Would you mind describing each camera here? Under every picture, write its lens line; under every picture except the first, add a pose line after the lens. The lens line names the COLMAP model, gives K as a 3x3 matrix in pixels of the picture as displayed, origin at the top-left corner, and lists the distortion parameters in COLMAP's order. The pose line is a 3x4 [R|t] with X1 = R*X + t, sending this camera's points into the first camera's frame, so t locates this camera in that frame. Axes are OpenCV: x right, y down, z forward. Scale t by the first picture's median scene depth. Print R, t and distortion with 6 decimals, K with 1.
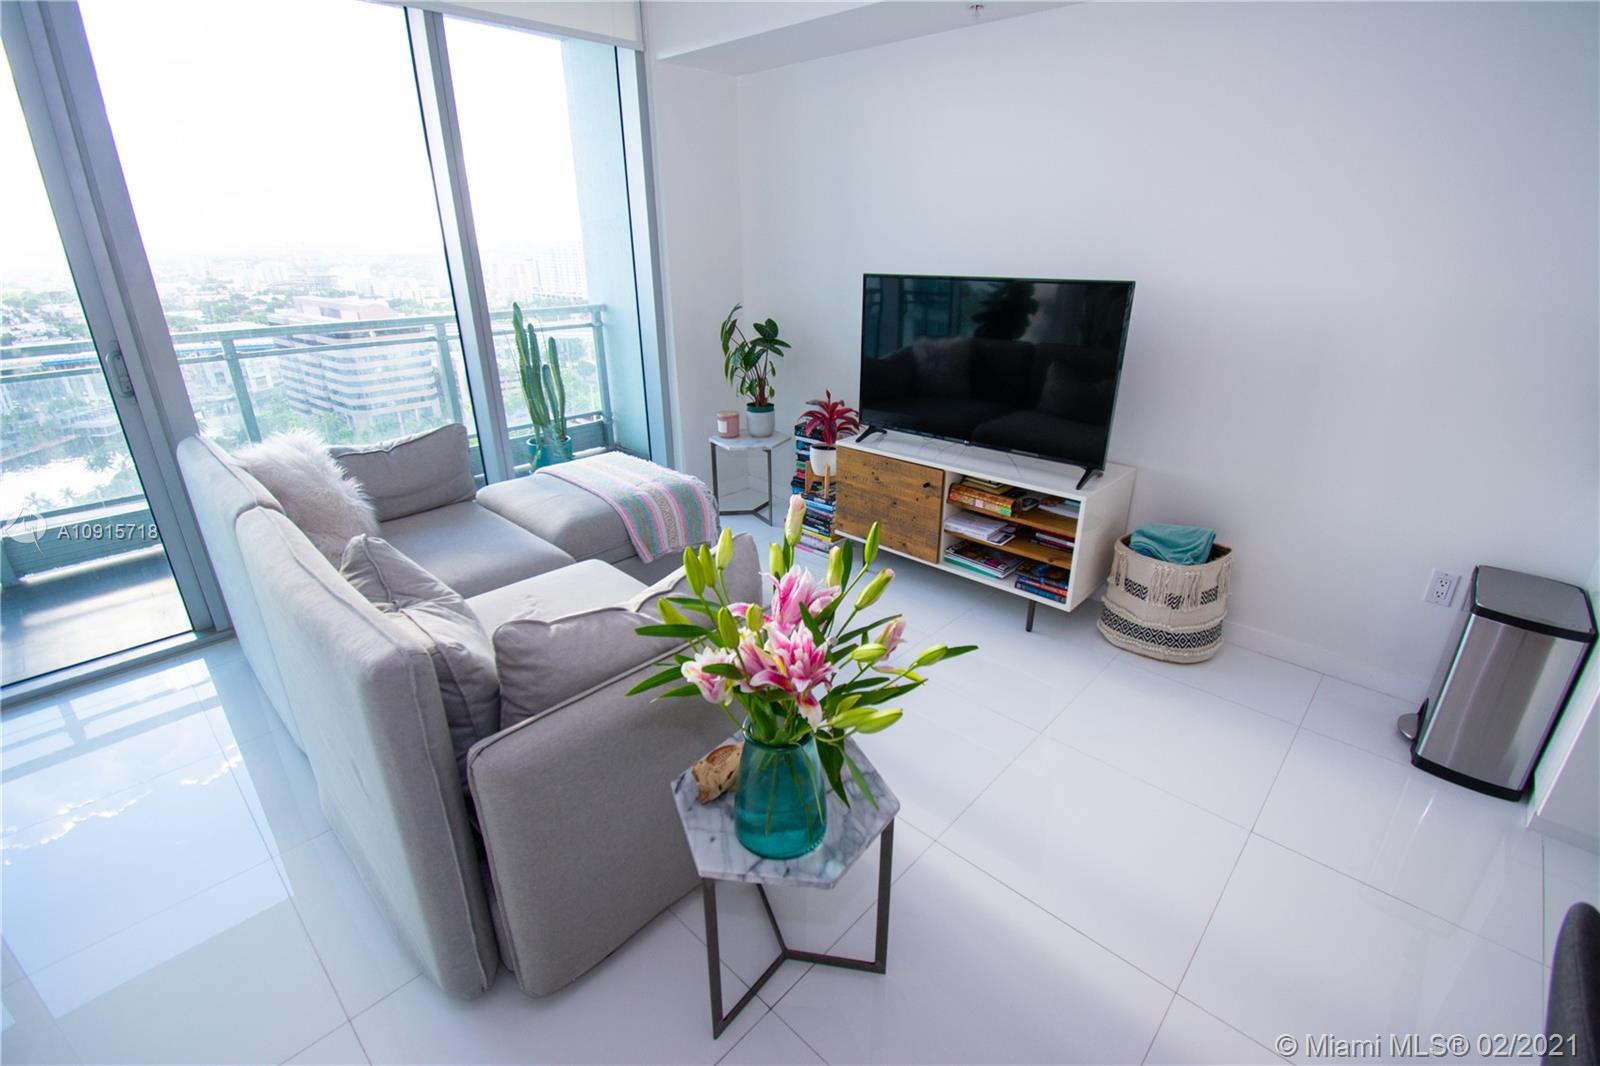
lens RADIAL K [[708.5, 0, 814.1], [0, 708.5, 531.4], [0, 0, 1]] dist [0.022469, -0.029005]
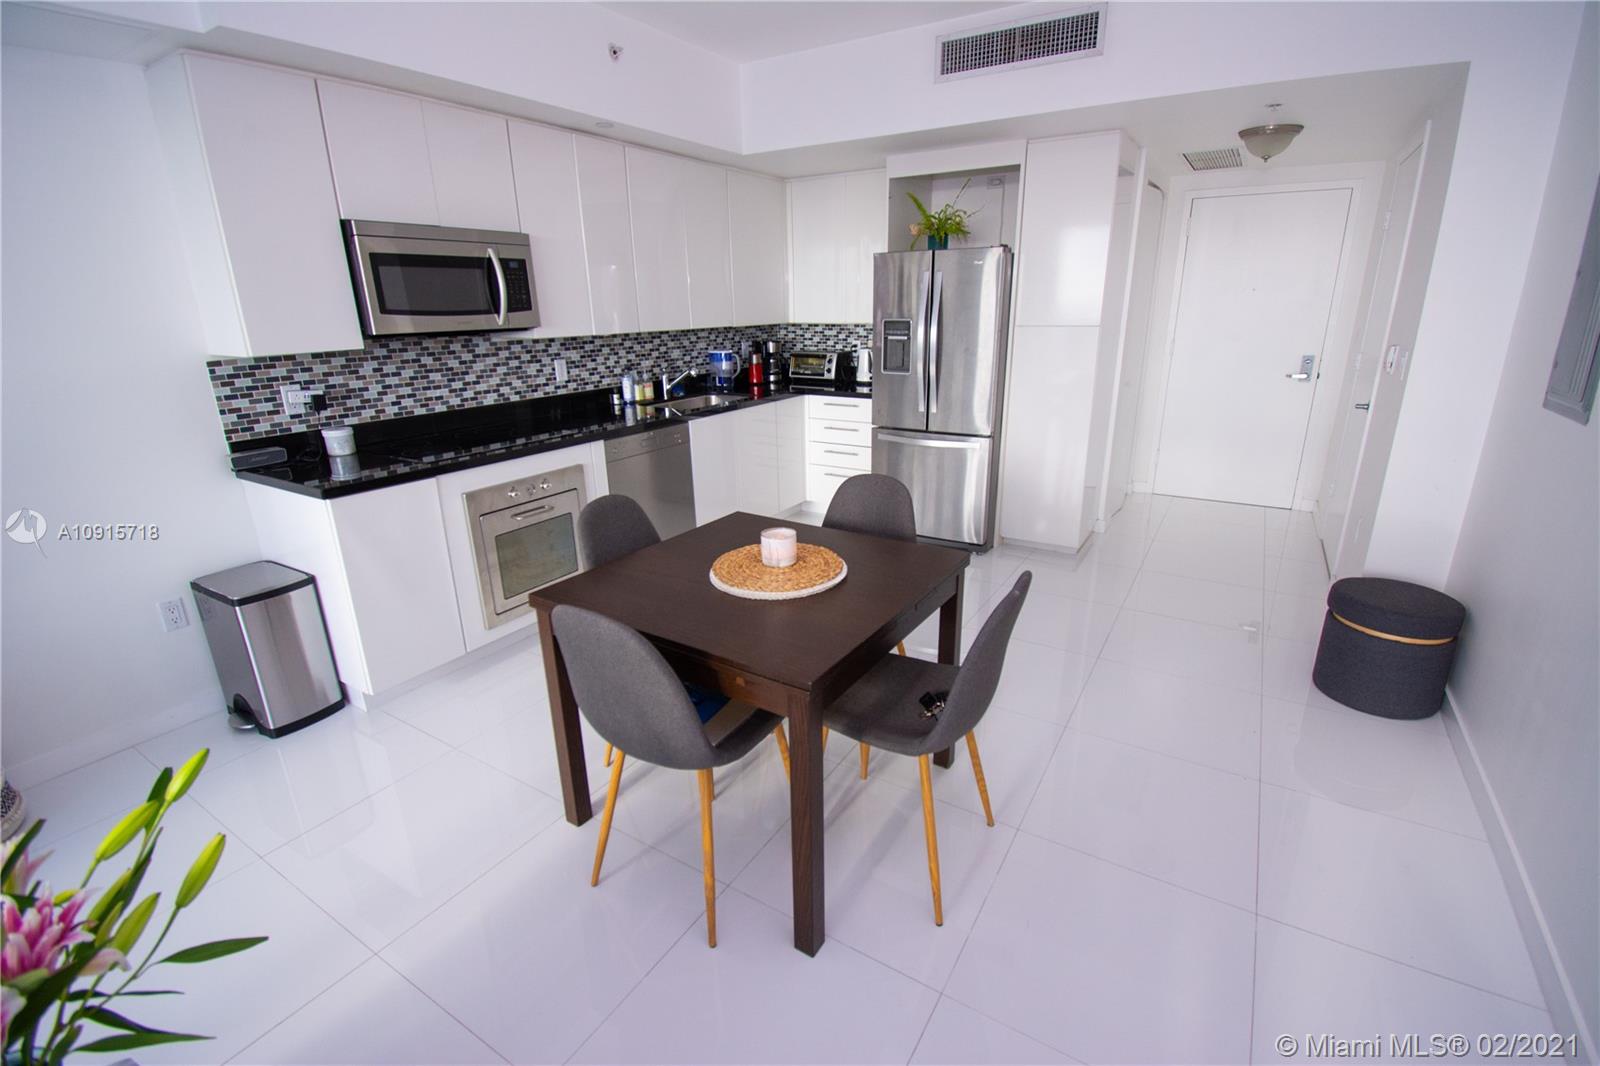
lens RADIAL K [[708.5, 0, 814.1], [0, 708.5, 531.4], [0, 0, 1]] dist [0.022469, -0.029005]
pose [[-0.196667, -0.306611, 0.931296, -0.240839], [0.379460, 0.852024, 0.360645, -0.038911], [-0.904064, 0.424317, -0.051218, 0.063371]]
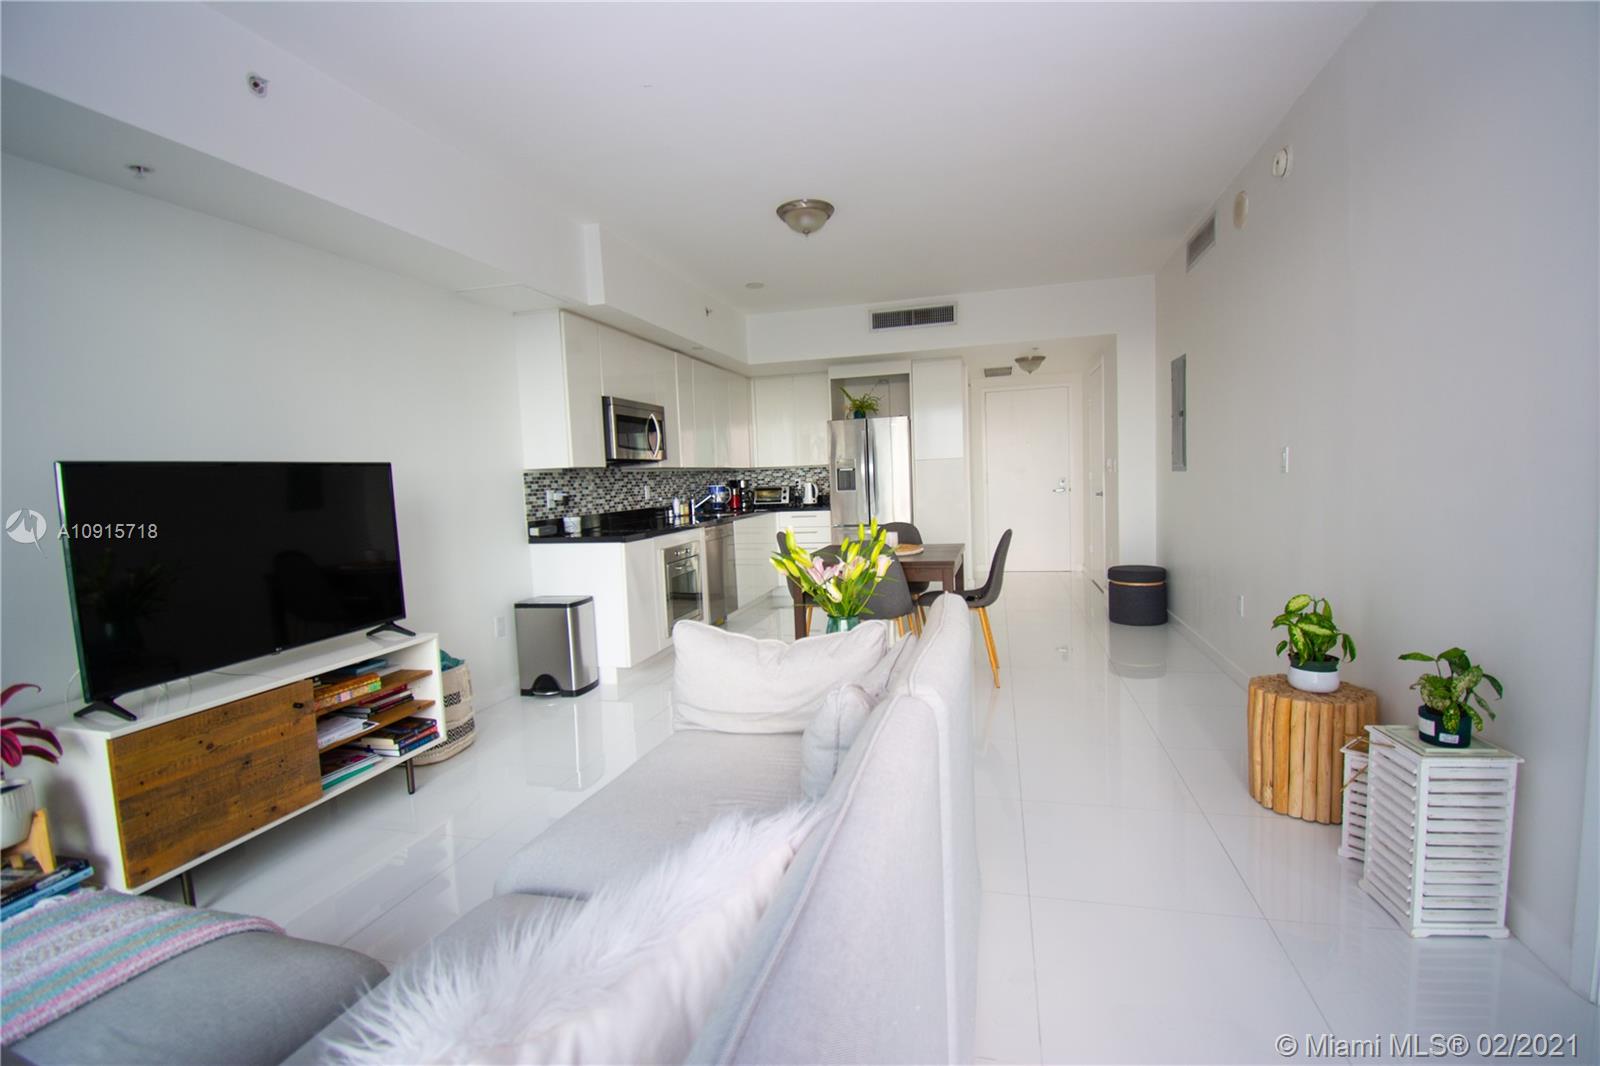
lens RADIAL K [[708.5, 0, 814.1], [0, 708.5, 531.4], [0, 0, 1]] dist [0.022469, -0.029005]
pose [[-0.475787, -0.055034, 0.877837, -0.780916], [0.363729, 0.896393, 0.253338, -0.224645], [-0.800830, 0.439830, -0.406474, 0.748573]]
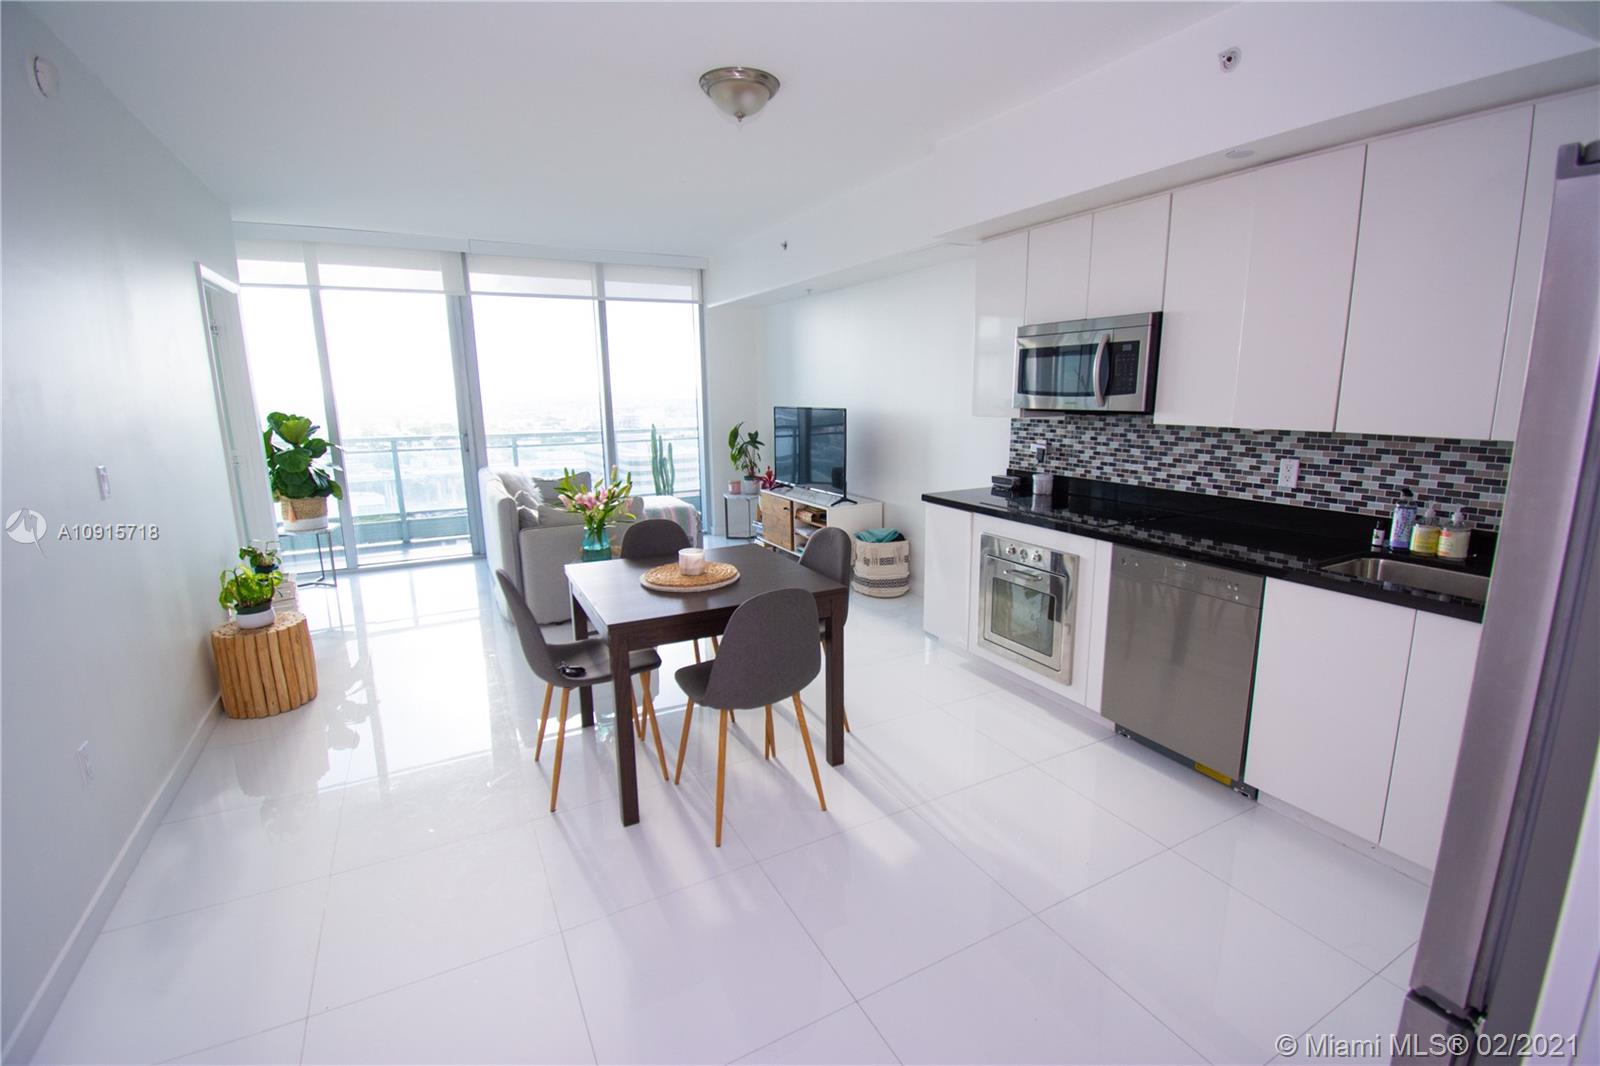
lens RADIAL K [[708.5, 0, 814.1], [0, 708.5, 531.4], [0, 0, 1]] dist [0.022469, -0.029005]
pose [[0.947085, 0.053052, -0.316569, 0.827592], [-0.110489, 0.979858, -0.166344, 0.302541], [0.301368, 0.192520, 0.933870, -0.764864]]
